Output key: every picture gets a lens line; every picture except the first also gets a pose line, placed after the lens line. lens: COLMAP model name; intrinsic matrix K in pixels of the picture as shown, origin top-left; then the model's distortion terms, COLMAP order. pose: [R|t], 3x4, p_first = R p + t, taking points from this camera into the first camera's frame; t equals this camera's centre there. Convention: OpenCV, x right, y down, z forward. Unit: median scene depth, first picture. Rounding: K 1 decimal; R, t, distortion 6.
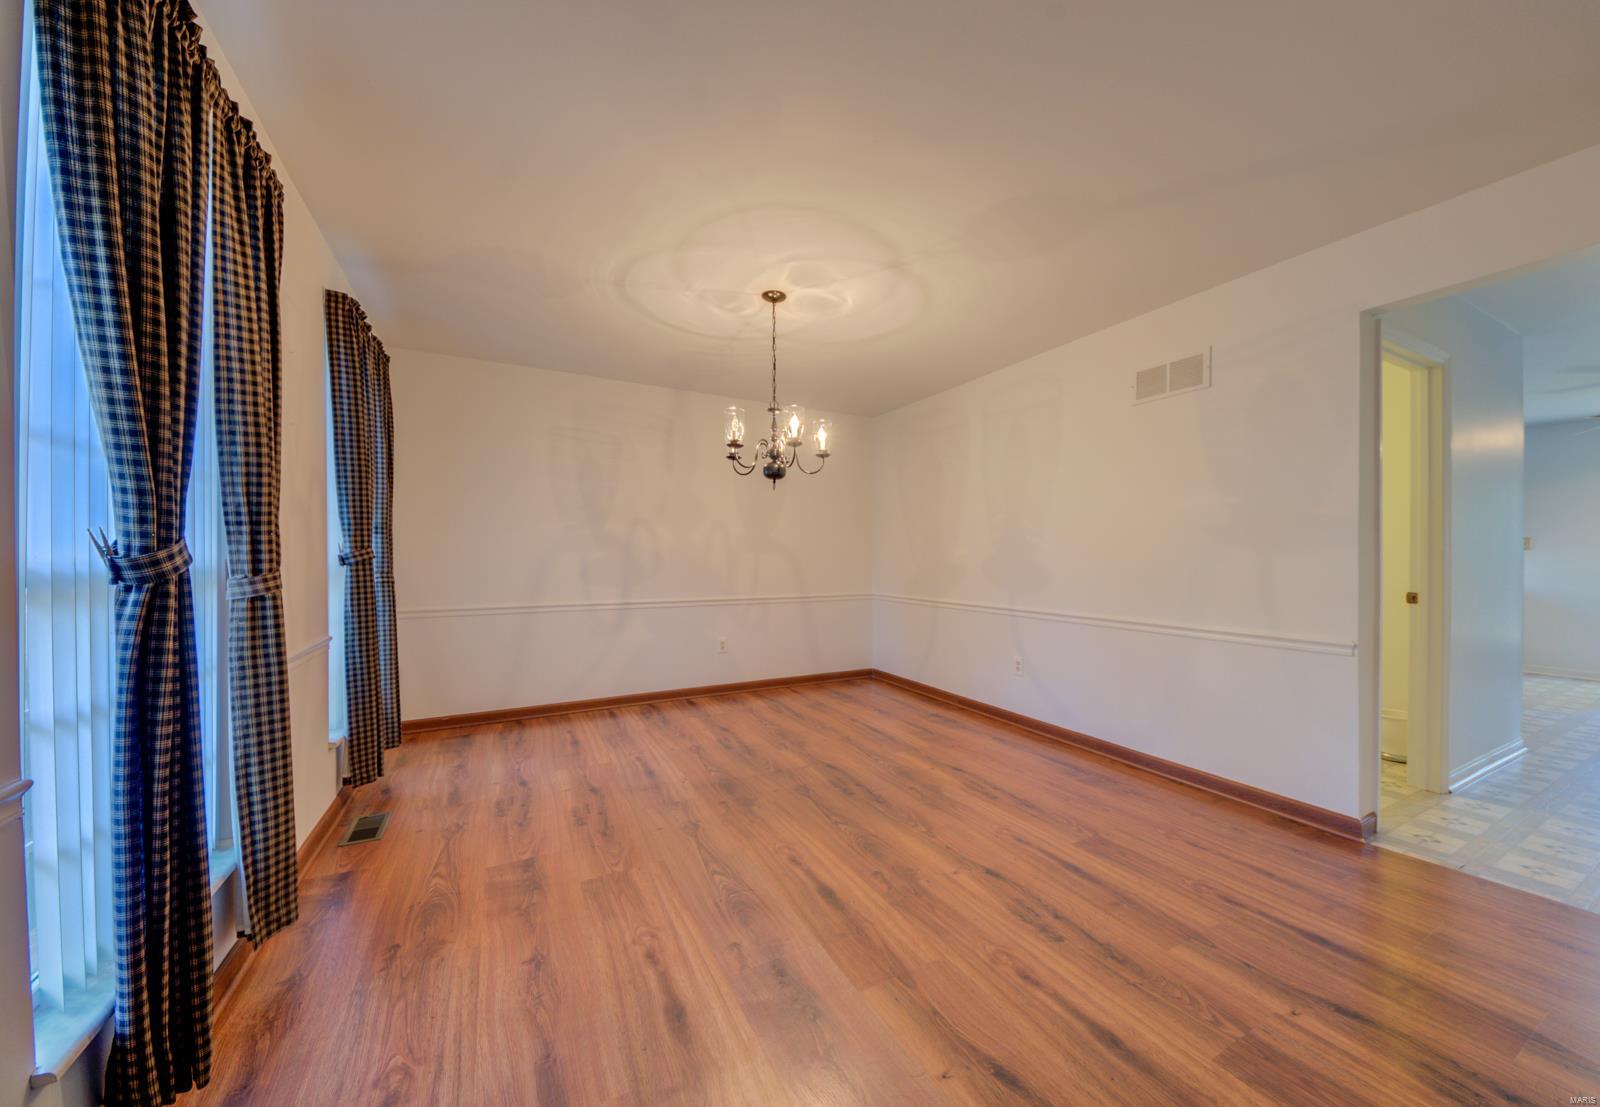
lens RADIAL K [[587.2, 0, 800.0], [0, 587.2, 553.5], [0, 0, 1]] dist [0.049595, -0.000032]
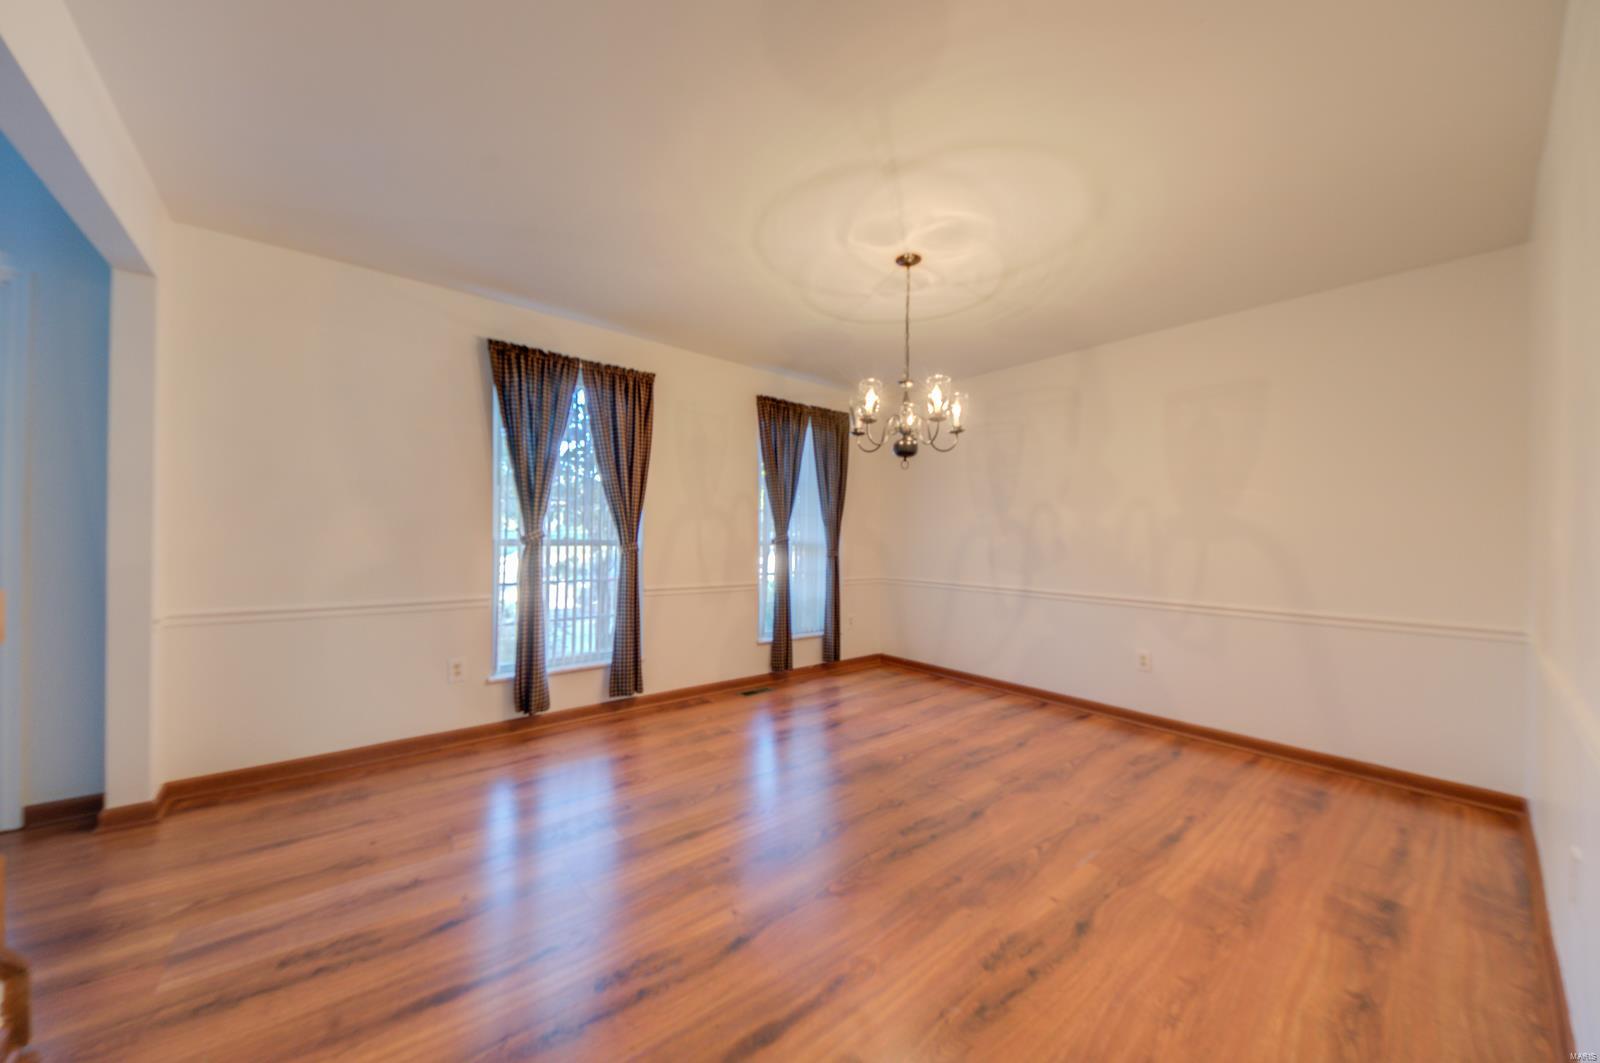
lens RADIAL K [[541.7, 0, 798.6], [0, 541.7, 535.4], [0, 0, 1]] dist [0.000555, 0.000011]
pose [[0.207990, -0.003062, -0.978126, 0.624855], [-0.006520, 0.999969, -0.004517, -0.000847], [0.978109, 0.007317, 0.207963, 0.556637]]
